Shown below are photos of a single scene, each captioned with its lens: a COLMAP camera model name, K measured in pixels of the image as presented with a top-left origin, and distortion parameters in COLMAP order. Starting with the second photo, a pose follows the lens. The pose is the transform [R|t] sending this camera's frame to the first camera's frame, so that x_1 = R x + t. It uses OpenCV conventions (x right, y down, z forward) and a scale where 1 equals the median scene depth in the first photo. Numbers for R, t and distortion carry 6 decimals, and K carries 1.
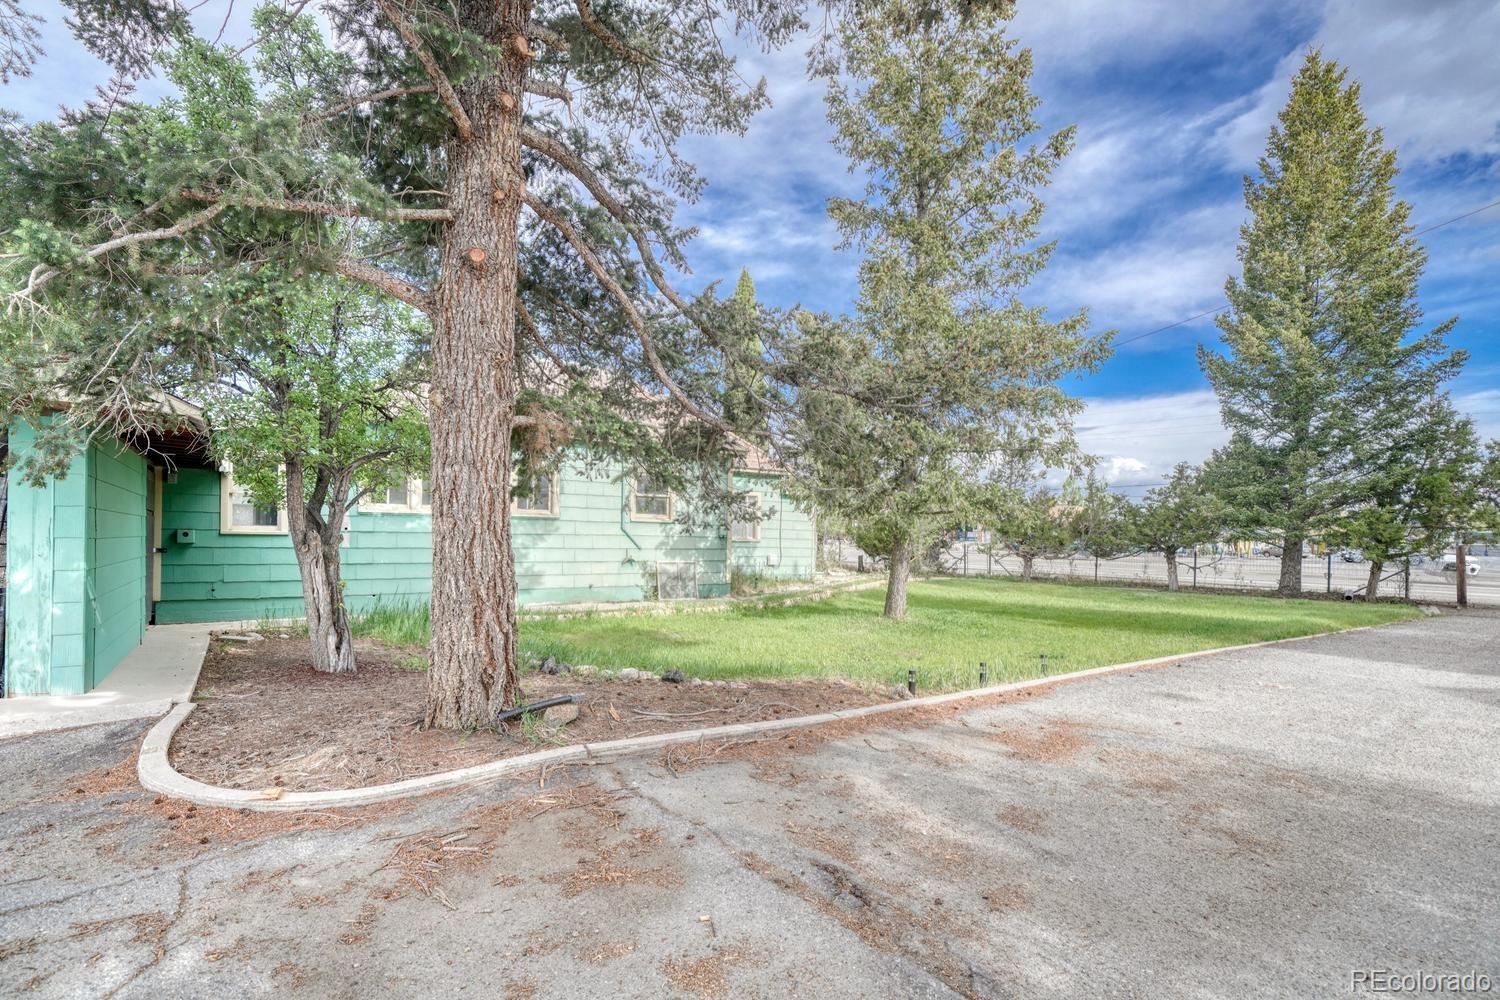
lens RADIAL K [[725.3, 0, 745.3], [0, 725.3, 542.8], [0, 0, 1]] dist [-0.000146, -0.000114]
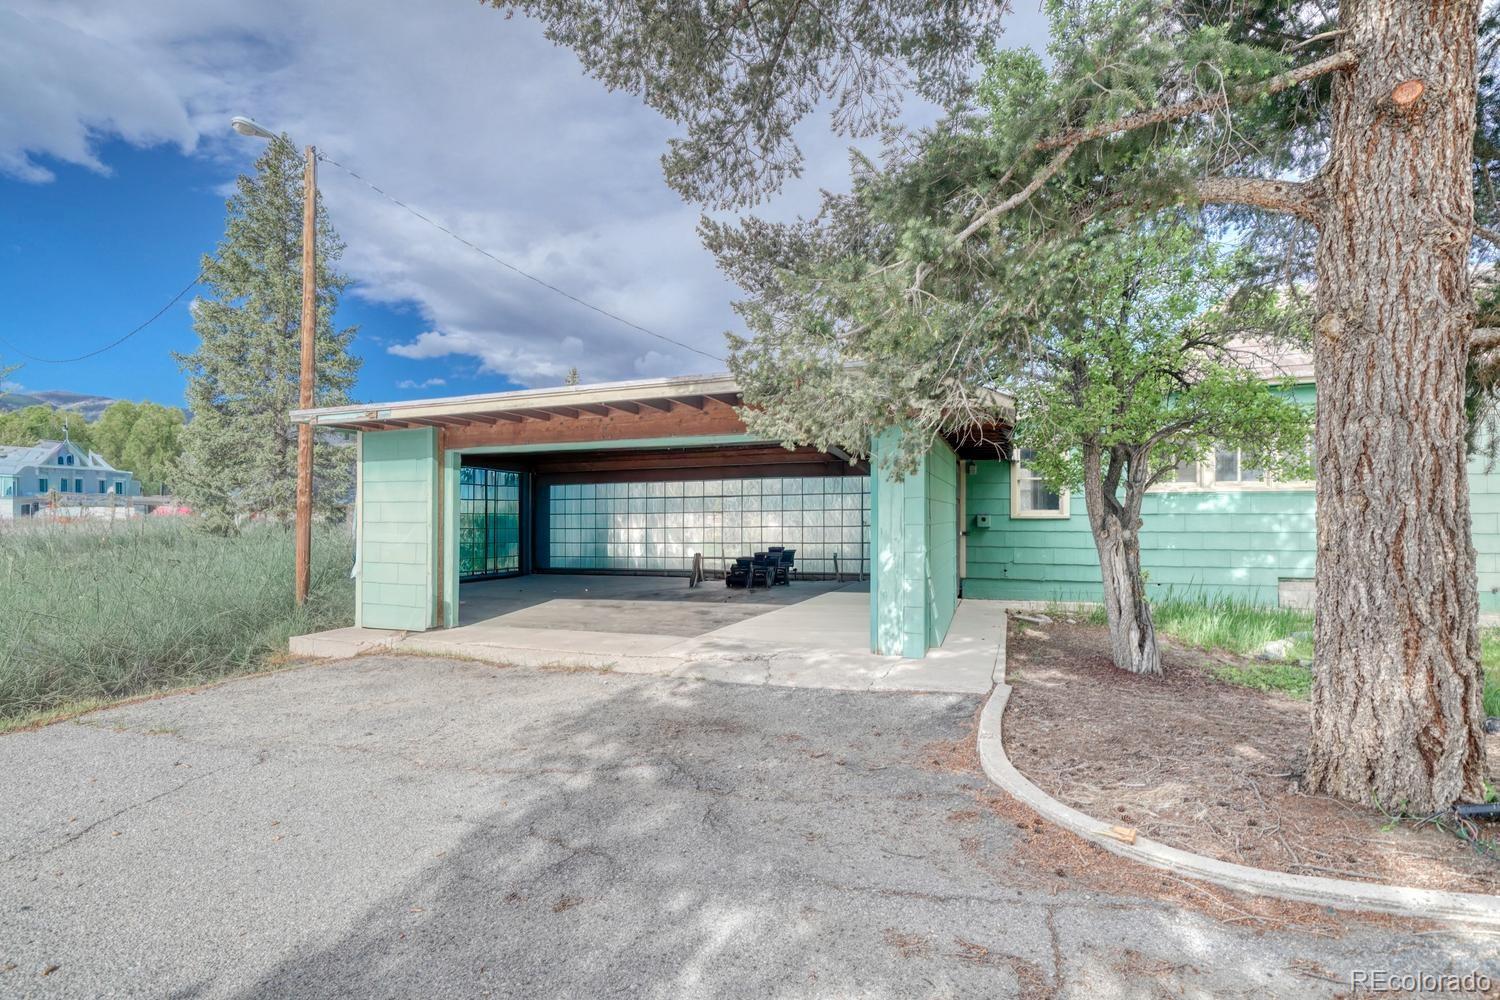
lens RADIAL K [[725.3, 0, 745.3], [0, 725.3, 542.8], [0, 0, 1]] dist [-0.000146, -0.000114]
pose [[0.579686, 0.016163, -0.814680, -0.179986], [0.005520, 0.999702, 0.023761, -0.009526], [0.814821, -0.018271, 0.579424, 0.129078]]
